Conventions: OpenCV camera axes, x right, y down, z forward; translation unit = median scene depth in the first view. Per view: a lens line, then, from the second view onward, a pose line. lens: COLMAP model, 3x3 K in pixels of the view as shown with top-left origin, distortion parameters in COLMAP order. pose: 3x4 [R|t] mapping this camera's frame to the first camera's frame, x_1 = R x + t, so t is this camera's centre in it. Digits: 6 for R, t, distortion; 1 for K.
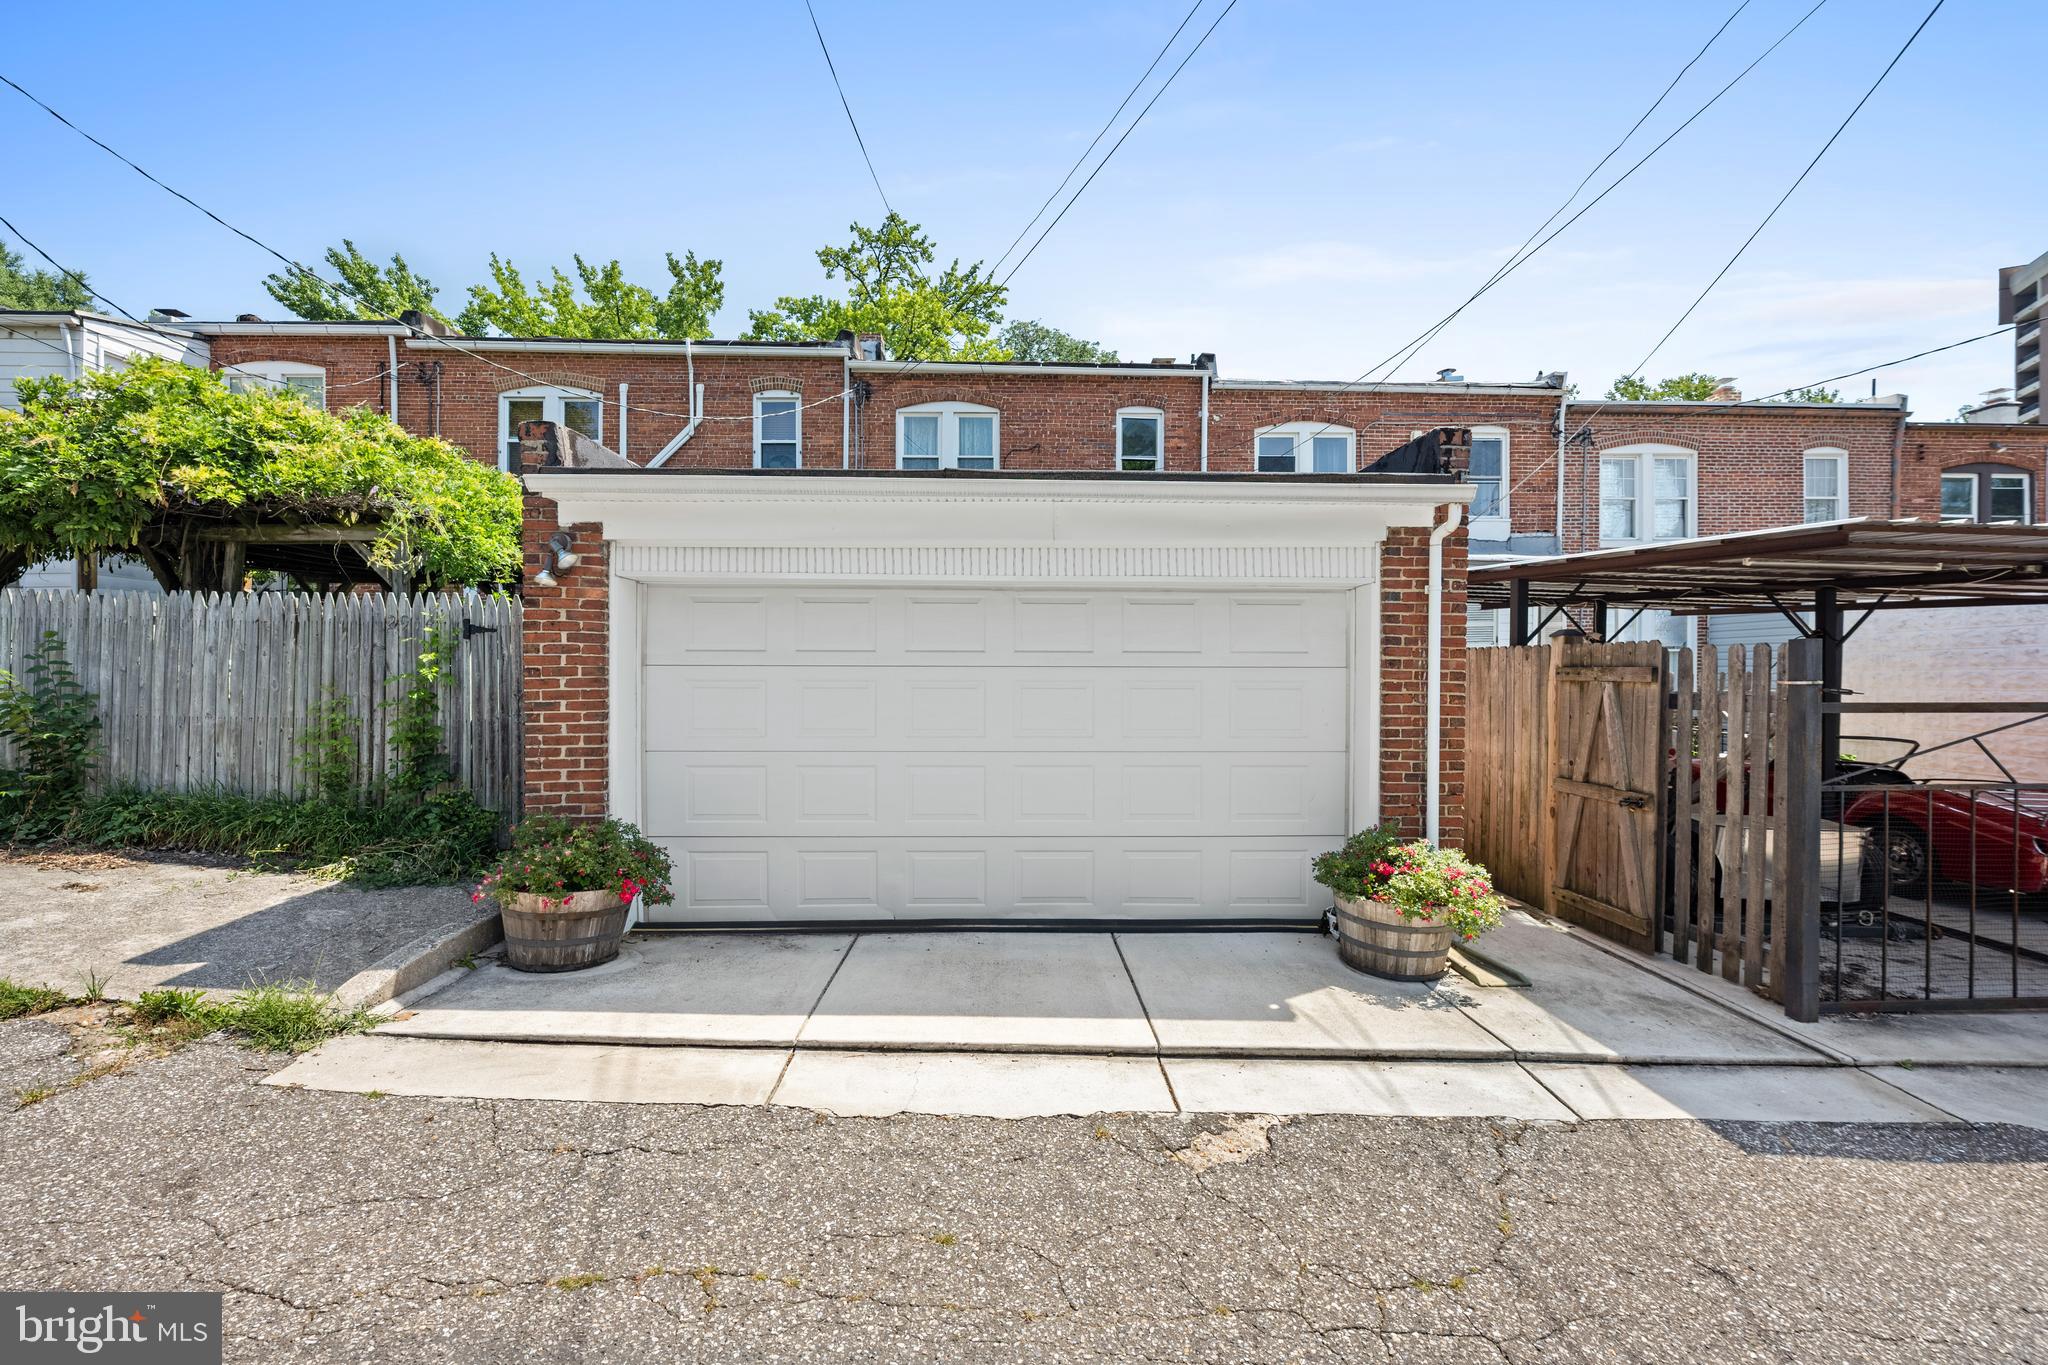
lens RADIAL K [[820.3, 0, 1026.9], [0, 820.3, 681.3], [0, 0, 1]] dist [-0.002314, -0.000400]
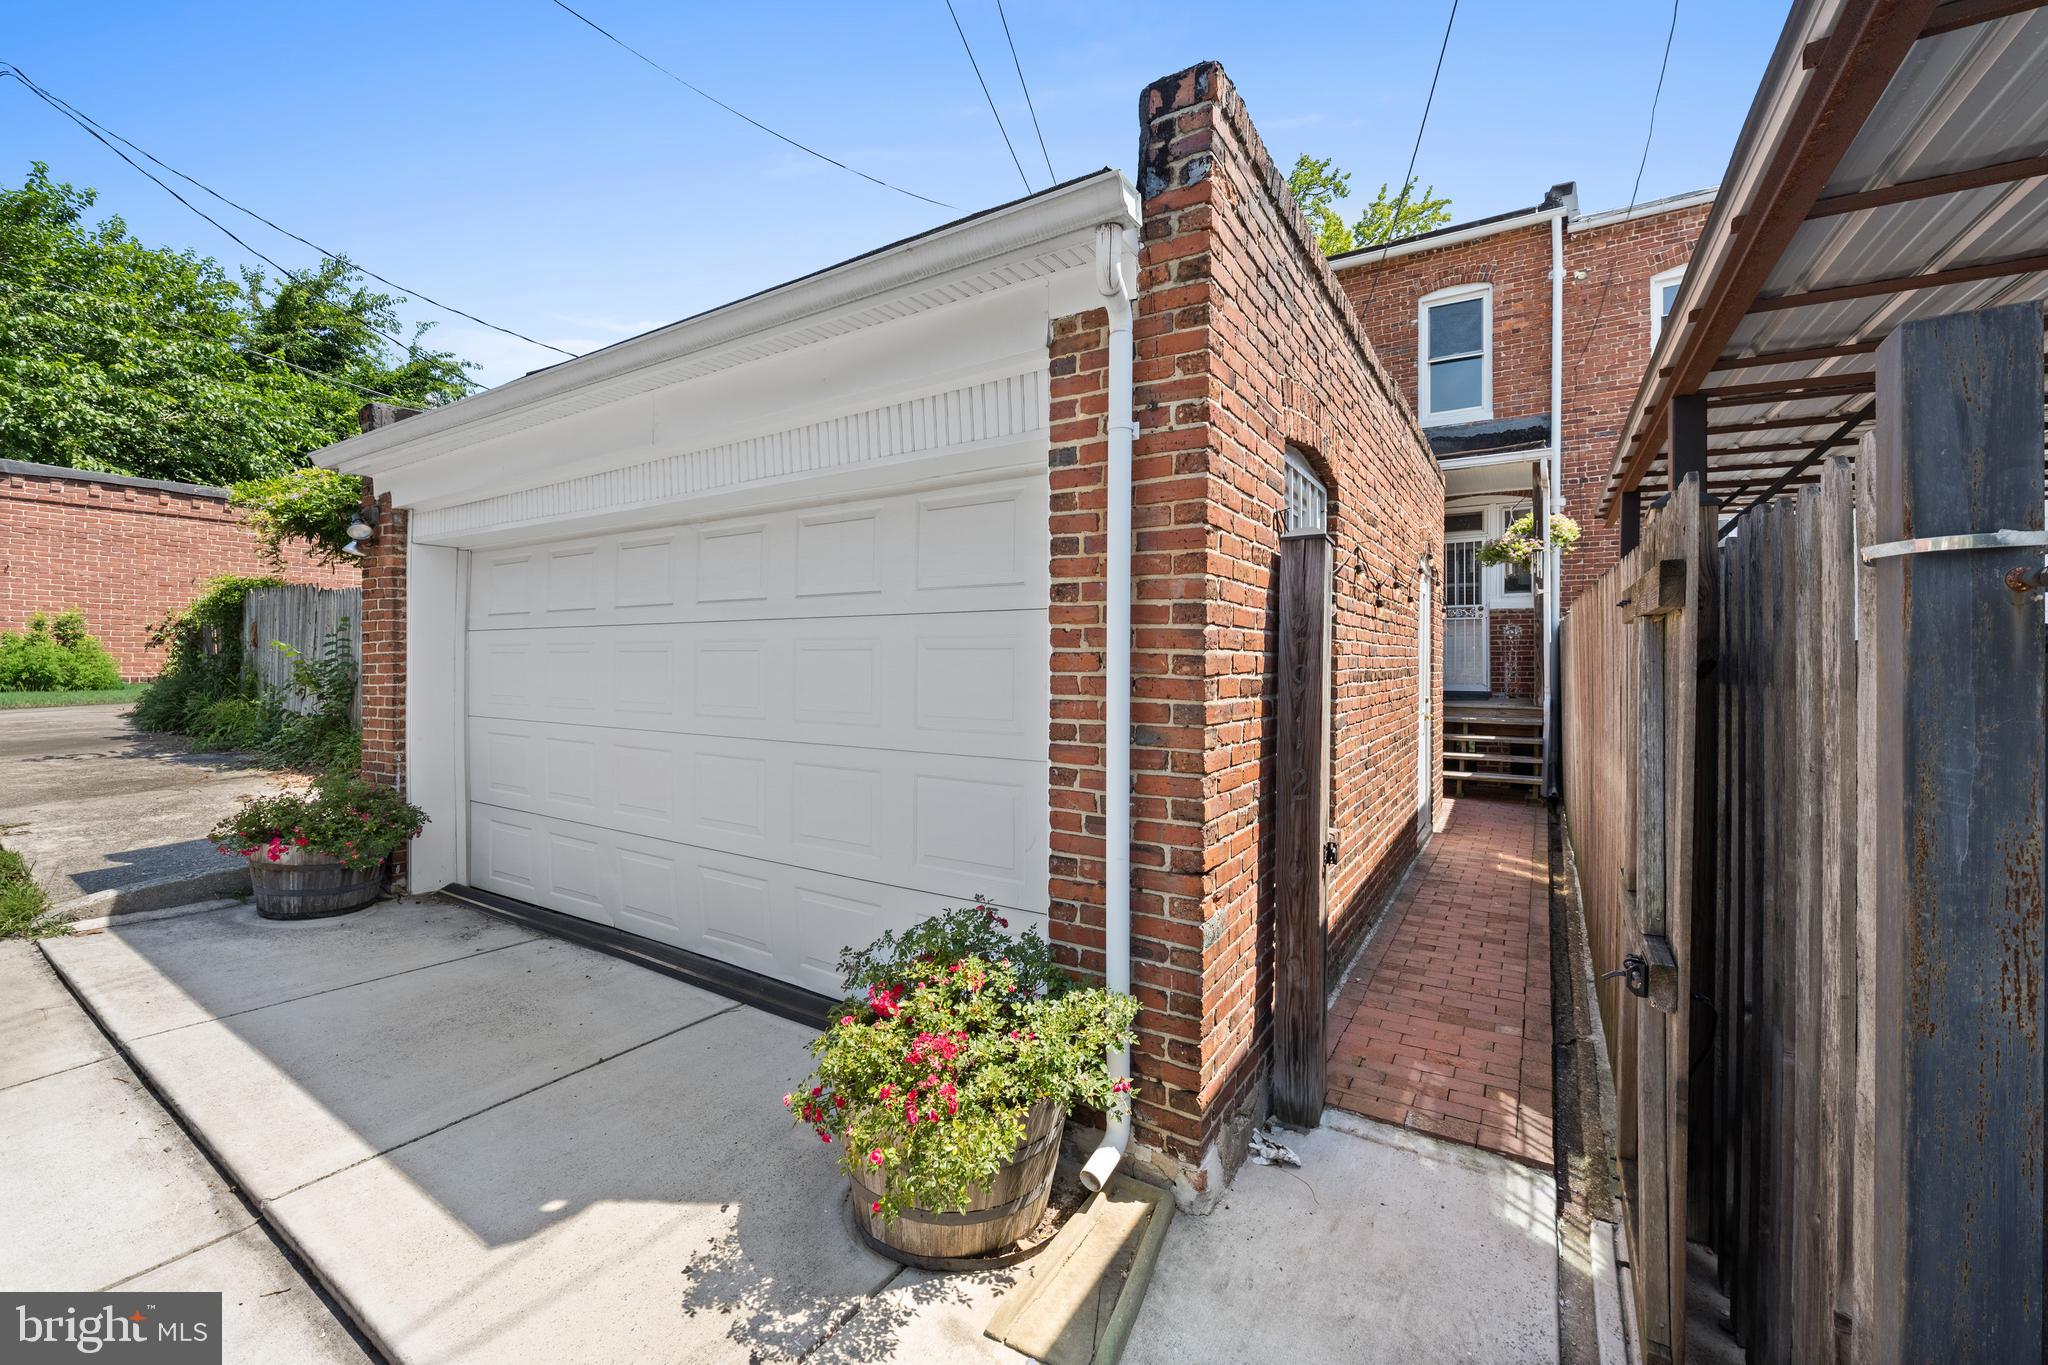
lens RADIAL K [[820.3, 0, 1021.1], [0, 820.3, 665.0], [0, 0, 1]] dist [-0.002314, -0.000400]
pose [[0.831129, 0.002287, -0.556075, 0.660776], [-0.006174, 0.999968, -0.005114, 0.023832], [0.556045, 0.007684, 0.831116, 0.539039]]
